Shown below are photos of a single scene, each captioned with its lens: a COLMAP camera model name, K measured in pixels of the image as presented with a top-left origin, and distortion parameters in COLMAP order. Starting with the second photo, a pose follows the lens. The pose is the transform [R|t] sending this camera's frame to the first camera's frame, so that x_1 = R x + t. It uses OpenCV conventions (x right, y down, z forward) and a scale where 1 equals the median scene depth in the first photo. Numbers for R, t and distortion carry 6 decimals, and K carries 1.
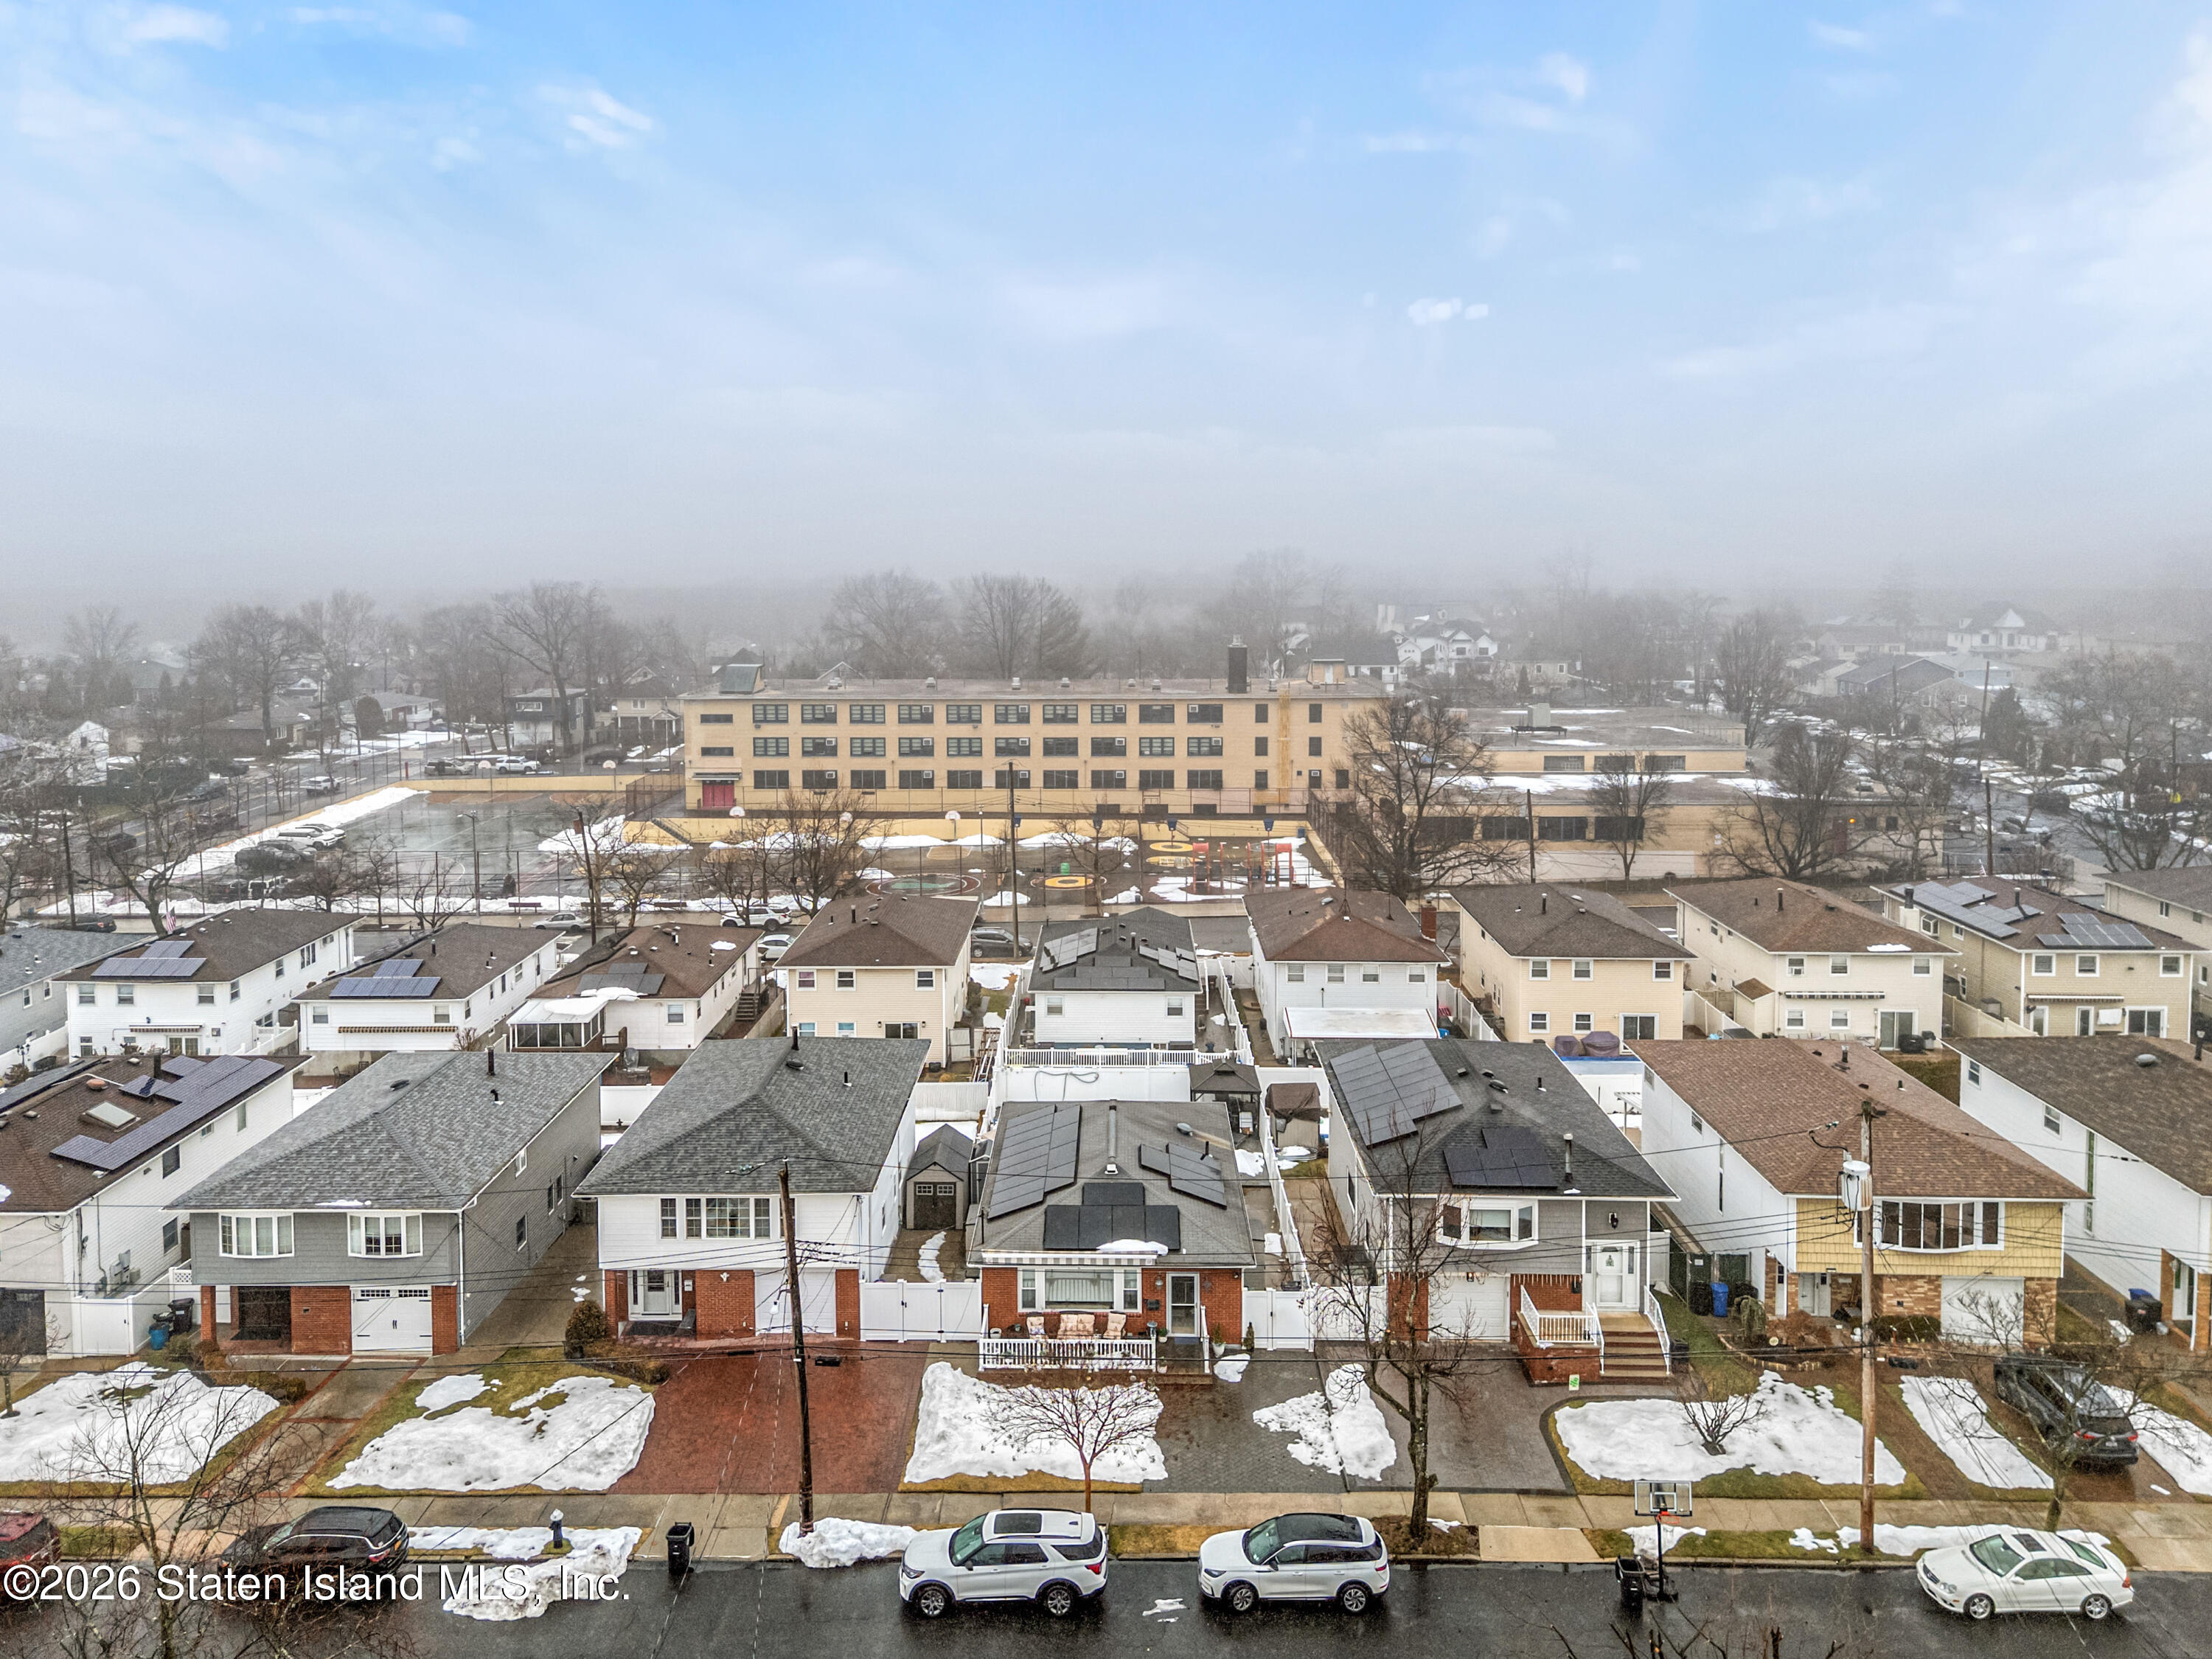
lens RADIAL K [[1563.4, 0, 1104.9], [0, 1563.4, 832.1], [0, 0, 1]] dist [0.047615, -0.028319]
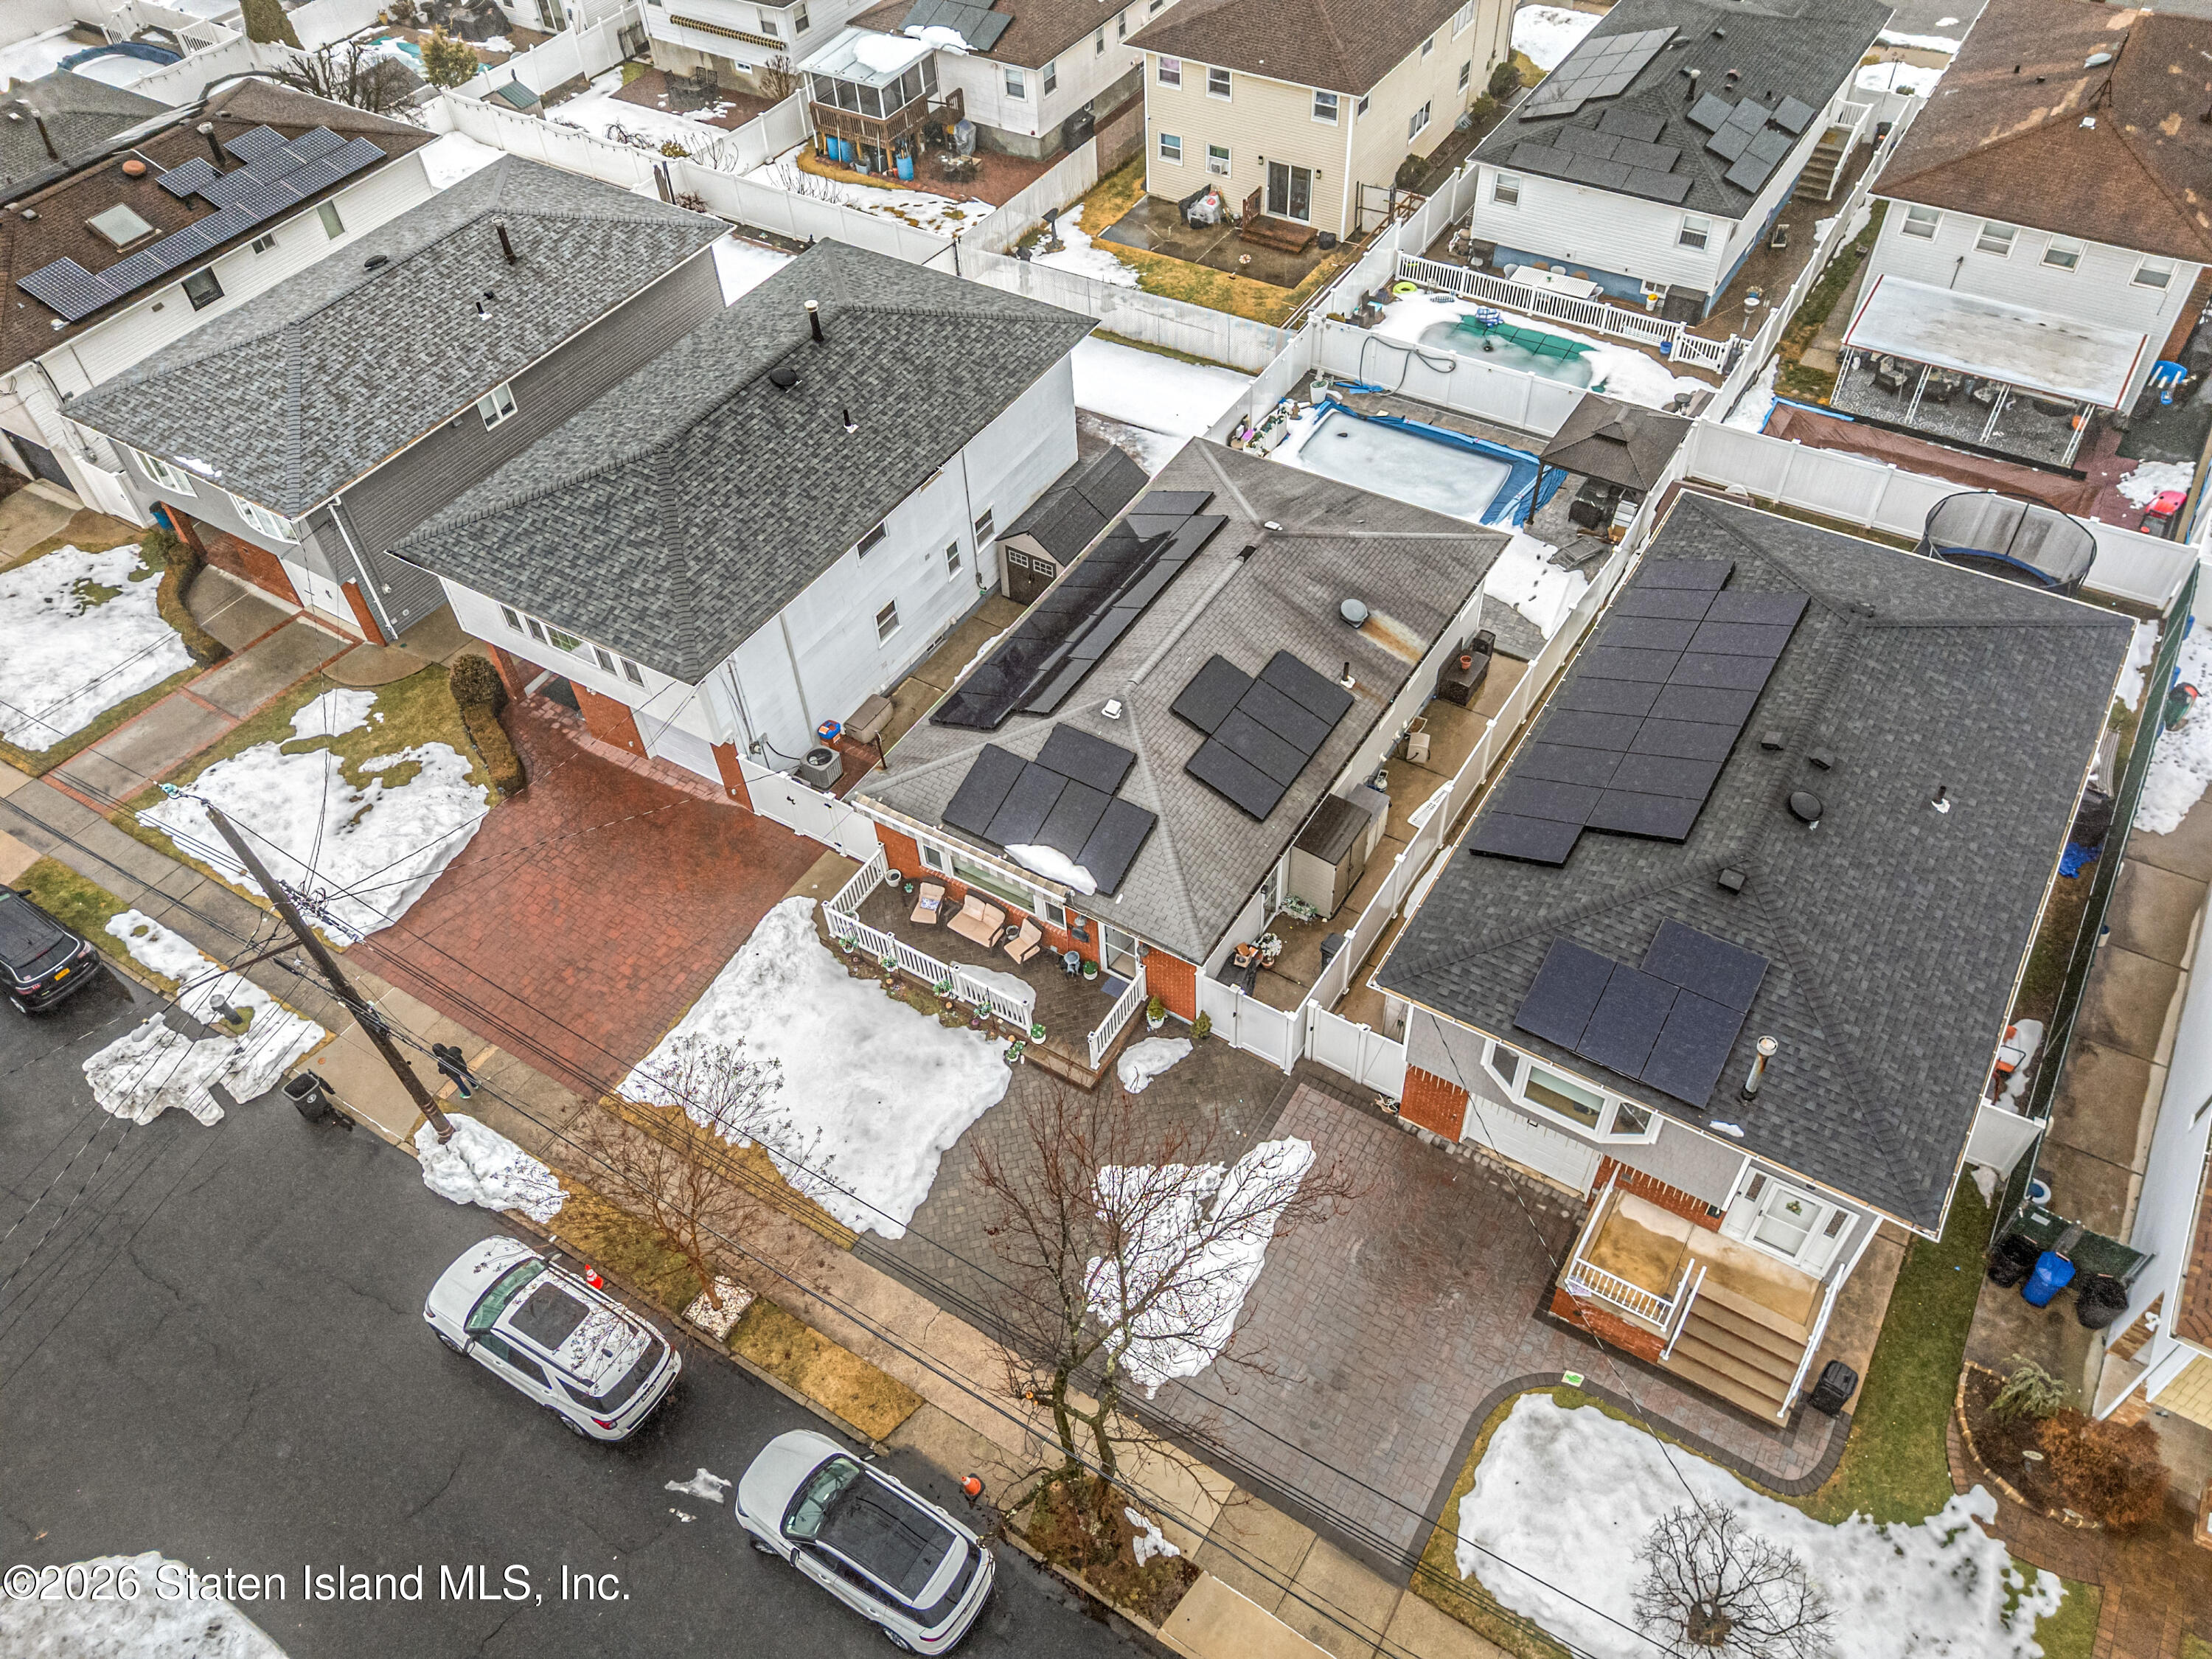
lens RADIAL K [[1563.4, 0, 1113.4], [0, 1563.4, 831.2], [0, 0, 1]] dist [0.047615, -0.028319]
pose [[0.859954, 0.366529, -0.355157, 0.254180], [-0.056971, 0.760468, 0.646872, -0.160154], [0.507182, -0.536046, 0.674849, 0.558808]]
